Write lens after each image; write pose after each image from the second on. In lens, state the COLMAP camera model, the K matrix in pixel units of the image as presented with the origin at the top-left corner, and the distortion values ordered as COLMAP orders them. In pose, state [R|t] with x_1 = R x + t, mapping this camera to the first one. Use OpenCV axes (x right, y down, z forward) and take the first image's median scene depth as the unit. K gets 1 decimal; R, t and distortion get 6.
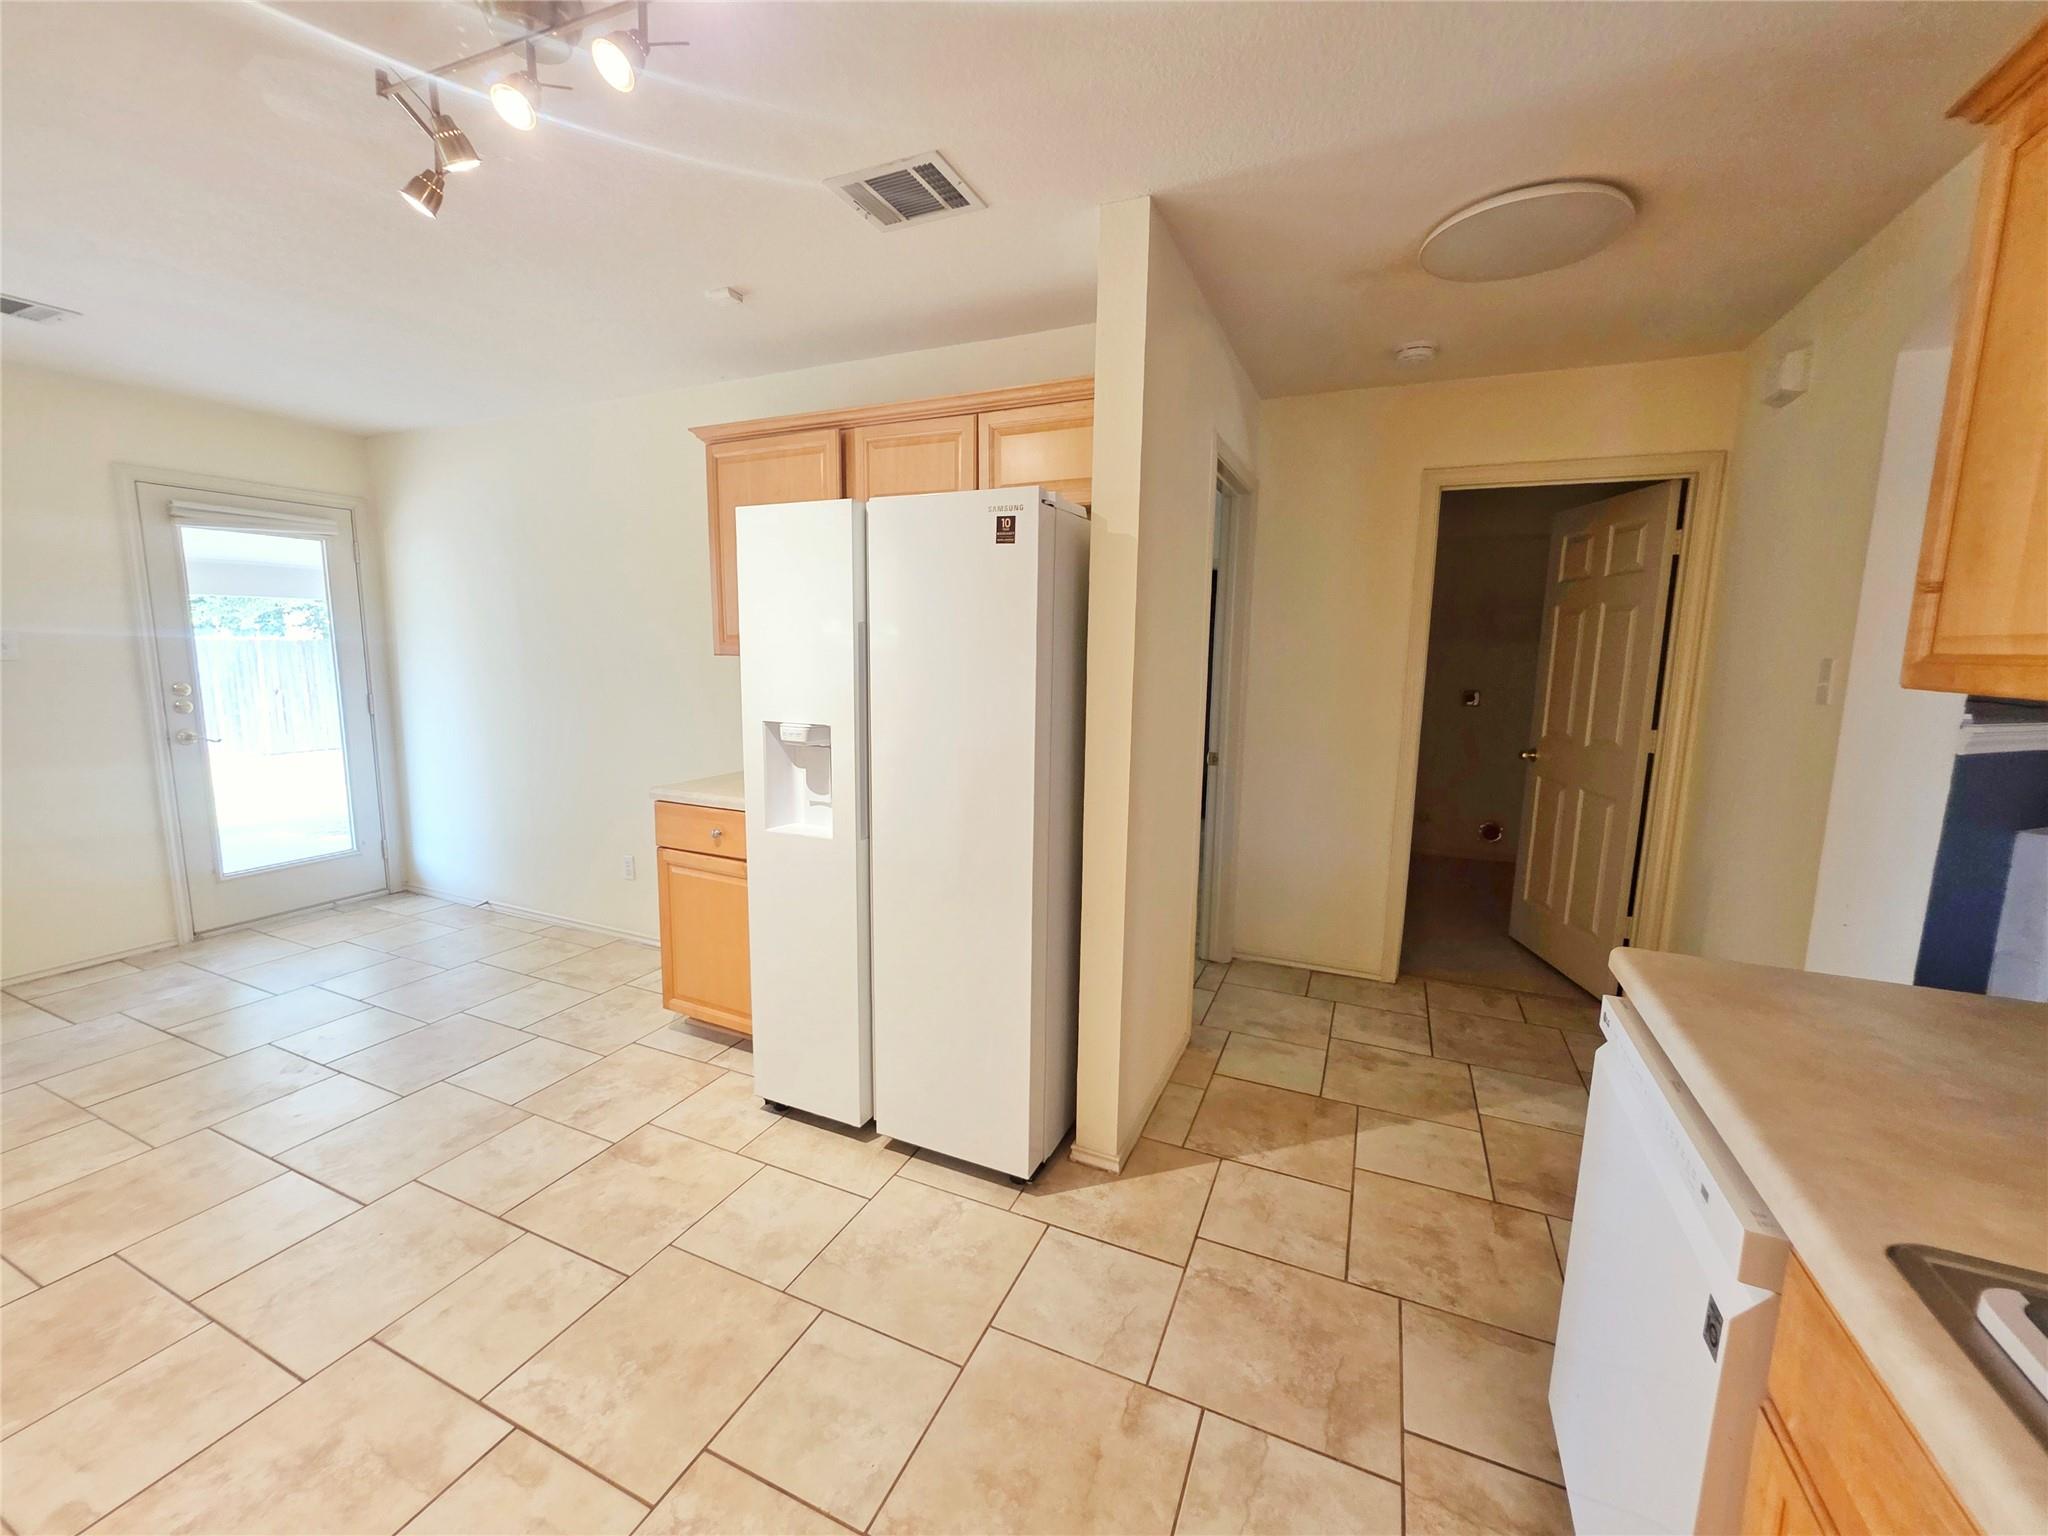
lens RADIAL K [[820.0, 0, 1021.9], [0, 820.0, 761.3], [0, 0, 1]] dist [-0.000149, 0.000120]
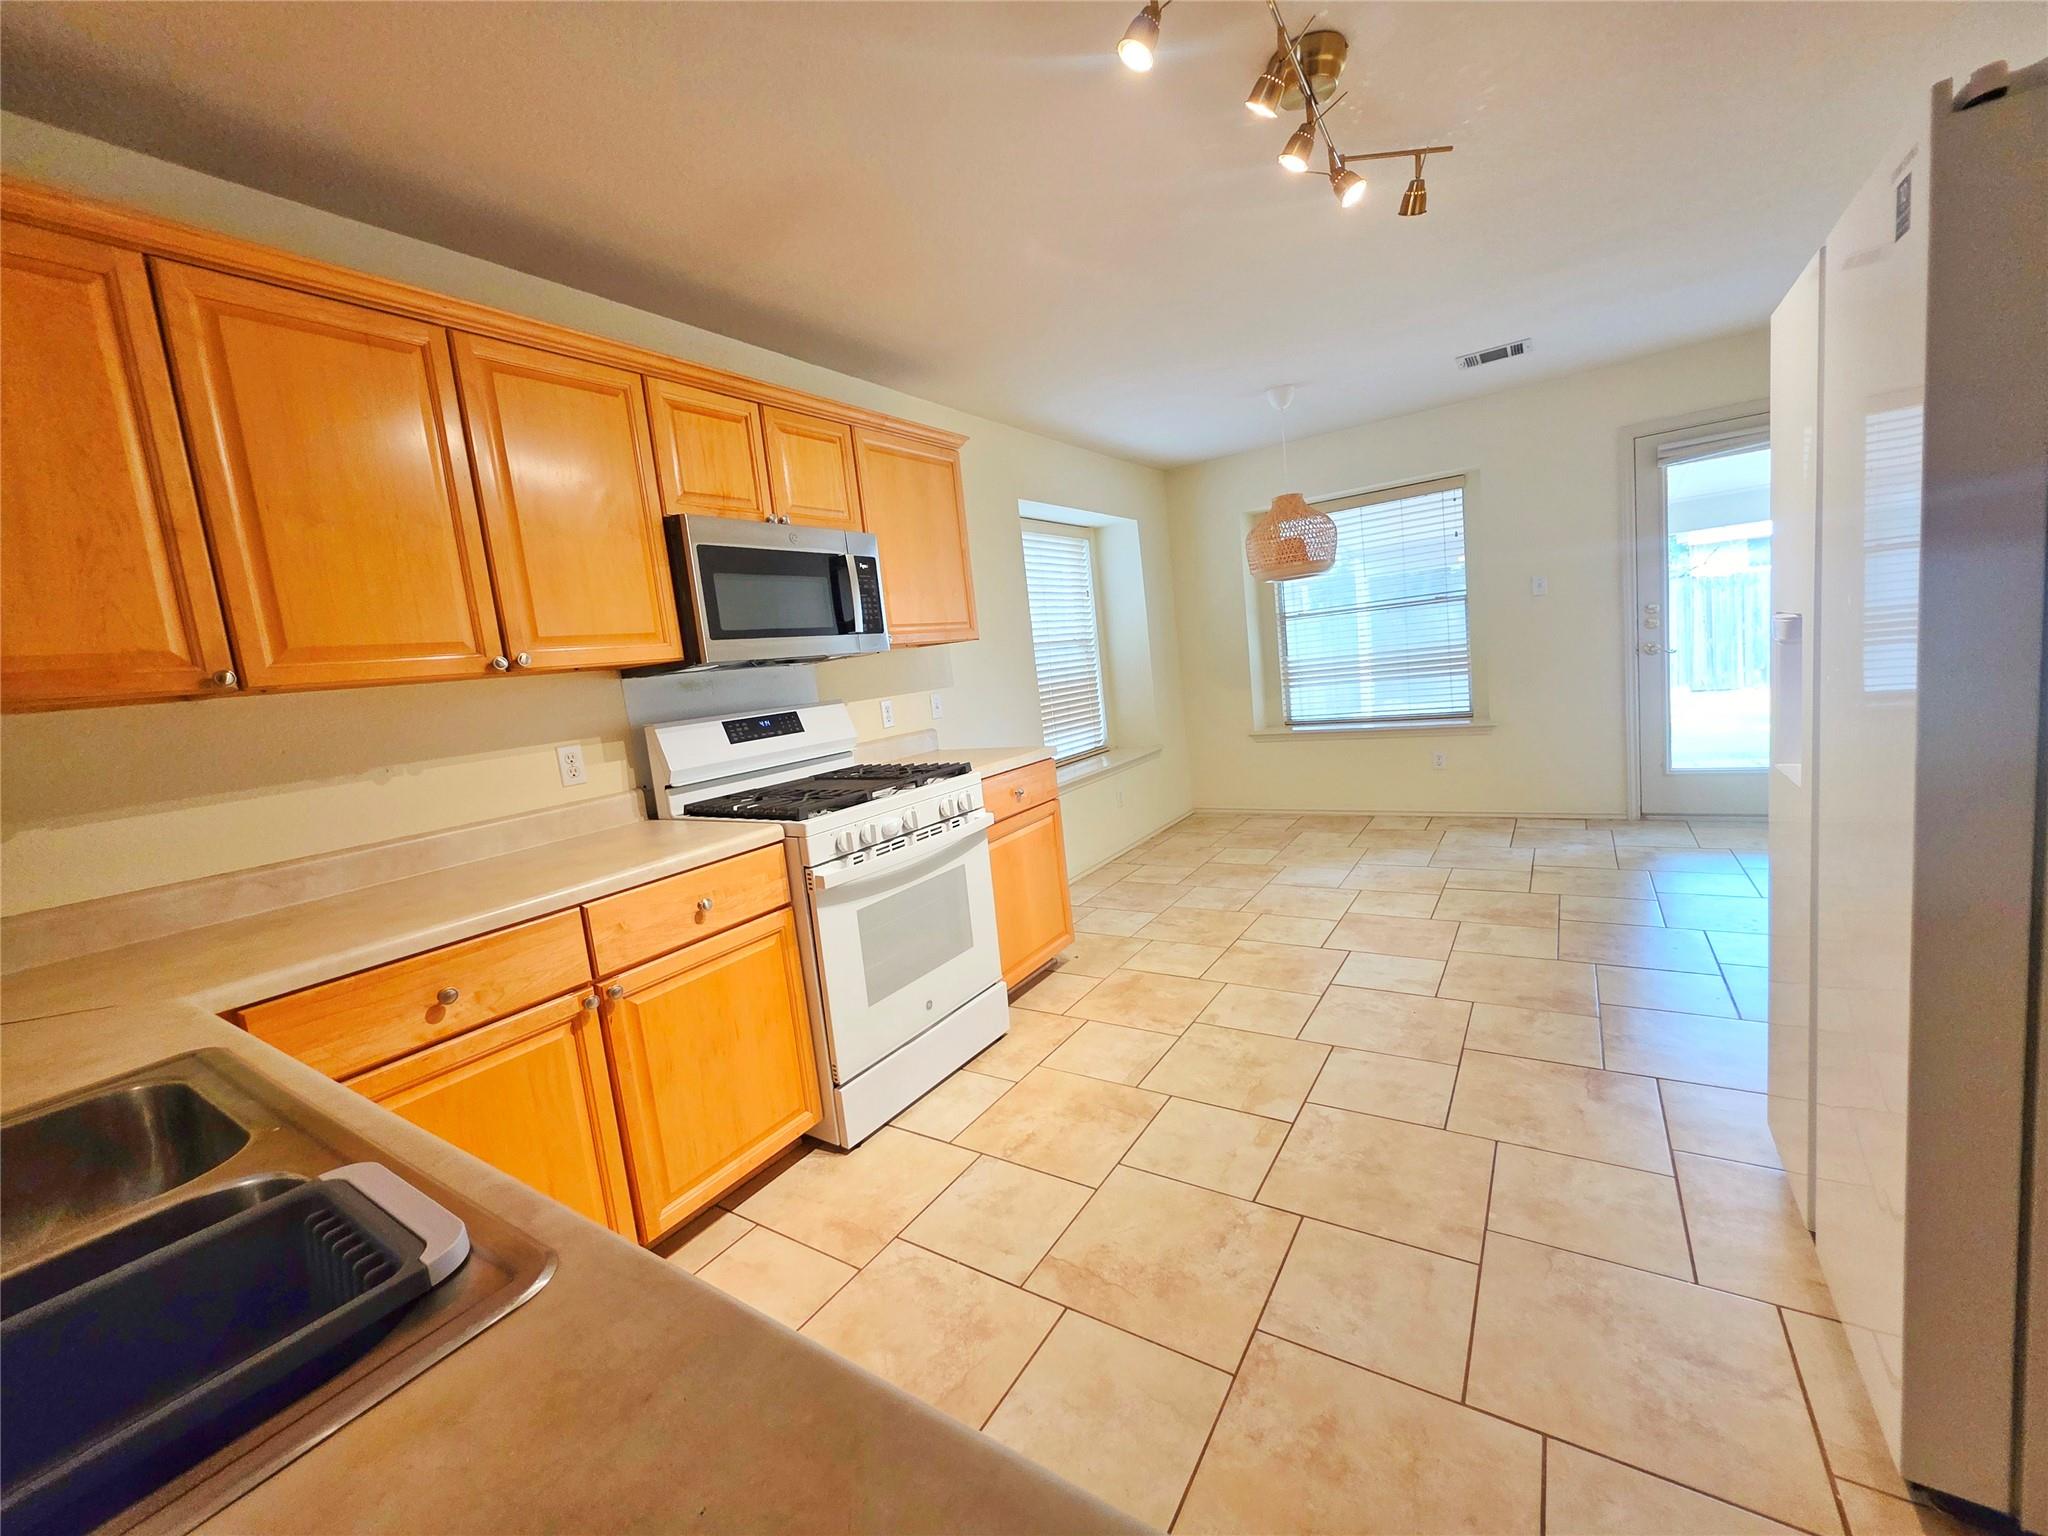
lens RADIAL K [[820.0, 0, 1014.8], [0, 820.0, 762.7], [0, 0, 1]] dist [-0.000149, 0.000120]
pose [[-0.162410, 0.128833, -0.978277, 0.535832], [-0.033487, 0.990149, 0.135956, 0.005769], [0.986155, 0.054840, -0.156496, 0.483978]]
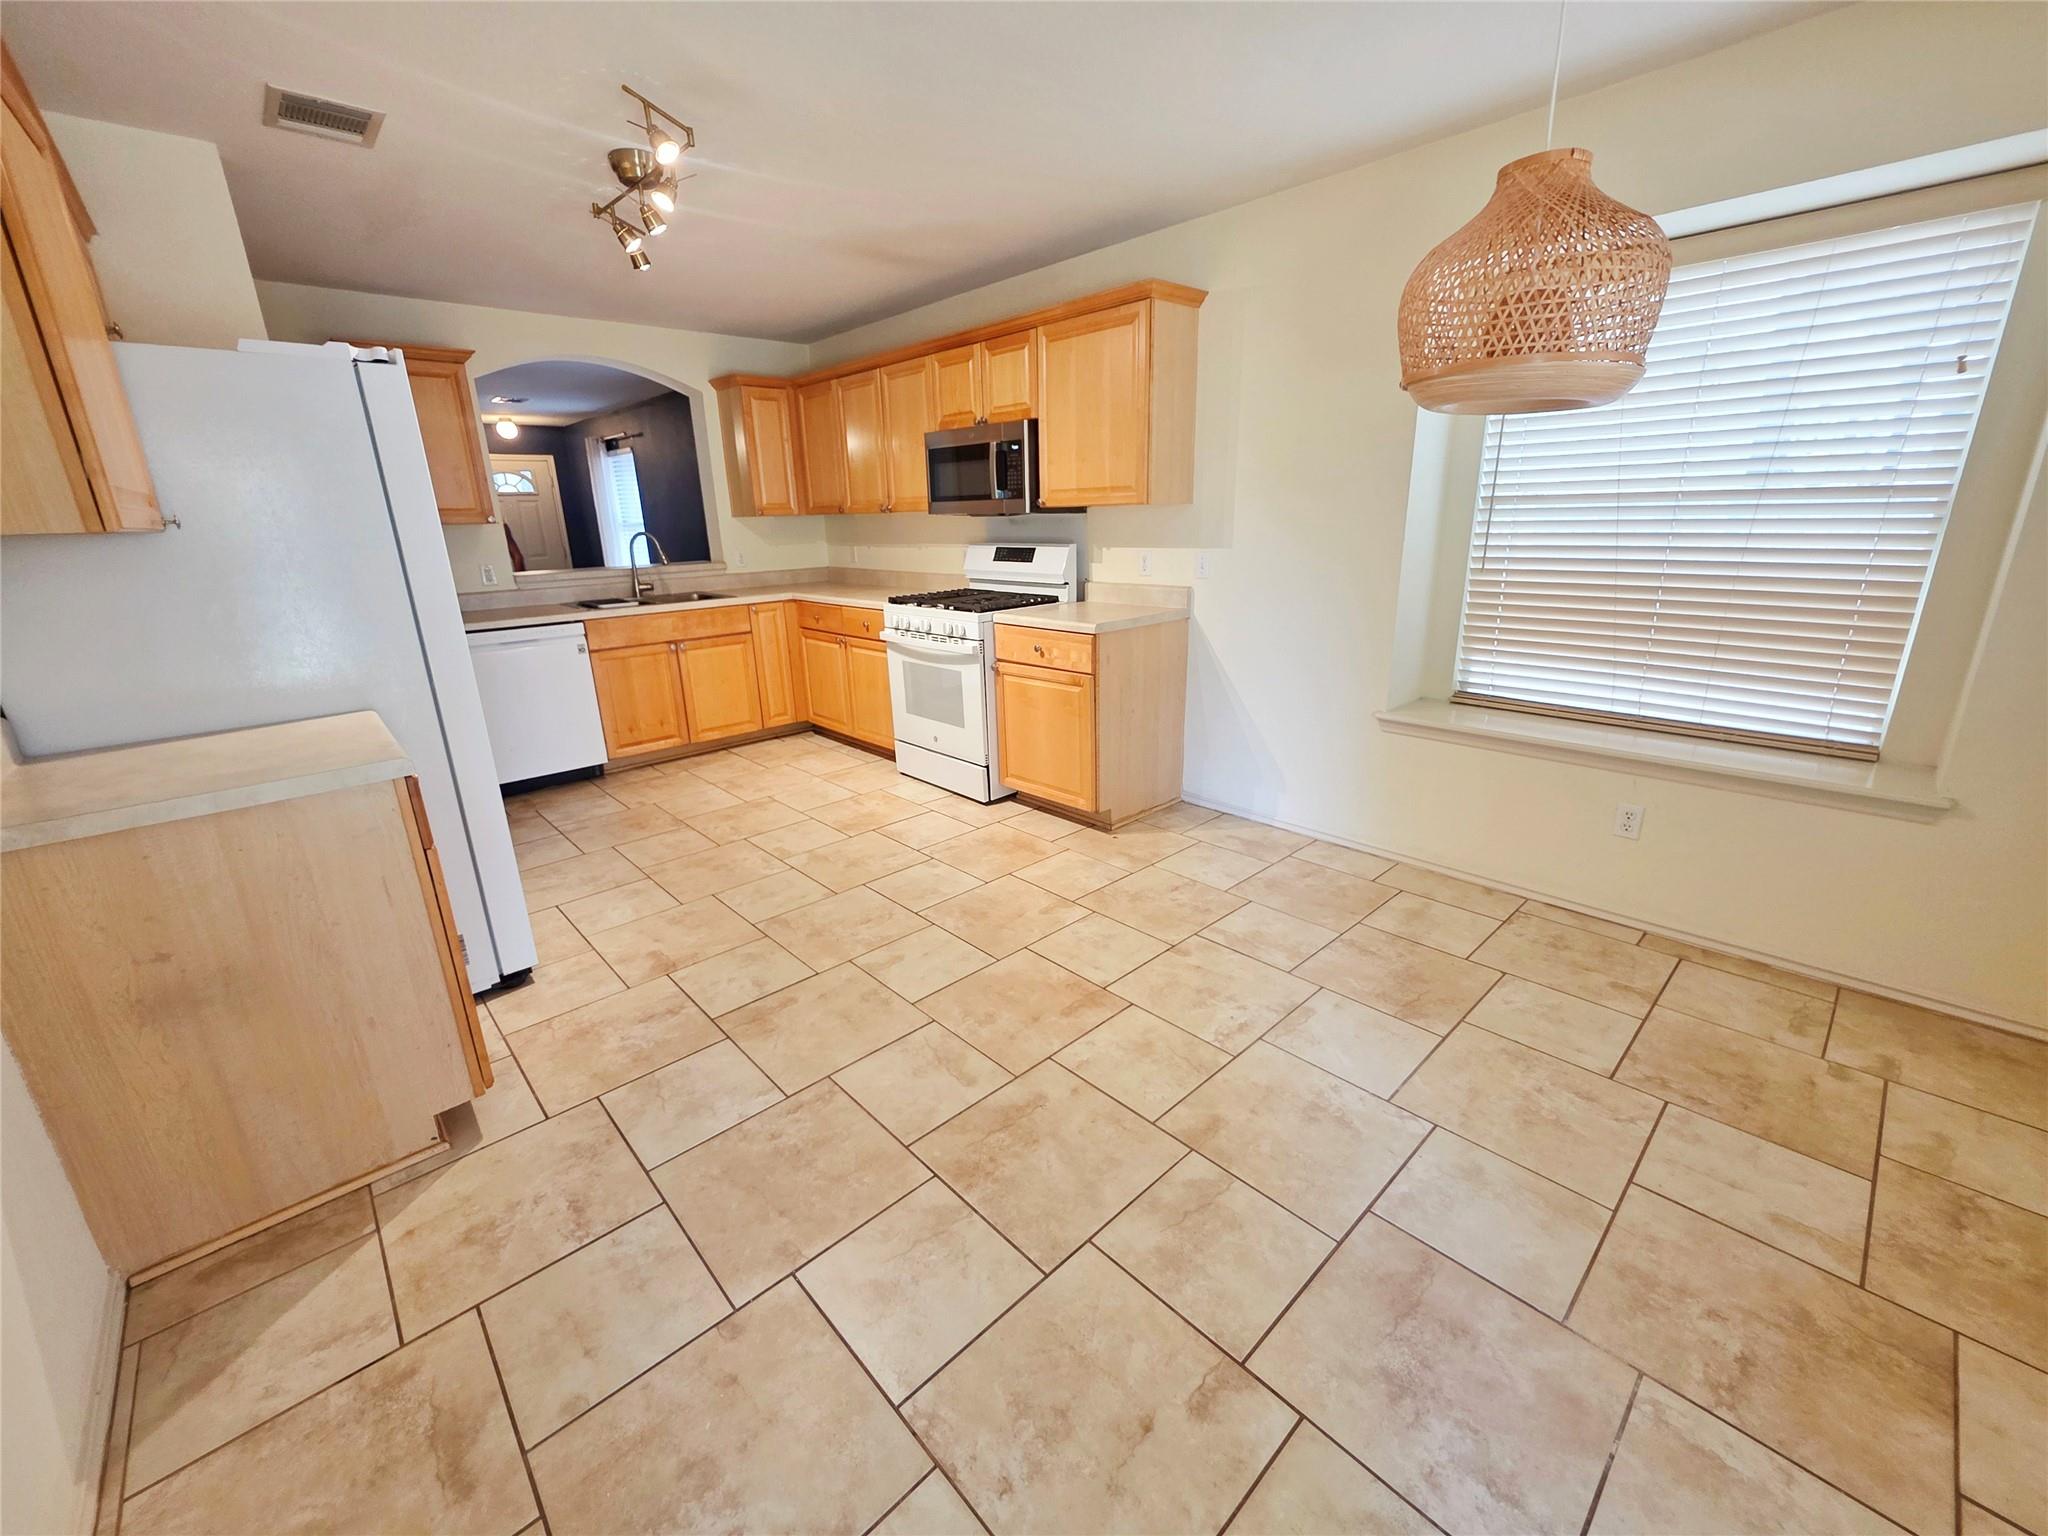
lens RADIAL K [[820.0, 0, 1024.1], [0, 820.0, 767.4], [0, 0, 1]] dist [-0.000149, 0.000120]
pose [[-0.922026, -0.103201, 0.373118, -1.408985], [0.070401, 0.903042, 0.423744, -0.232117], [-0.380672, 0.416971, -0.825363, 1.717881]]
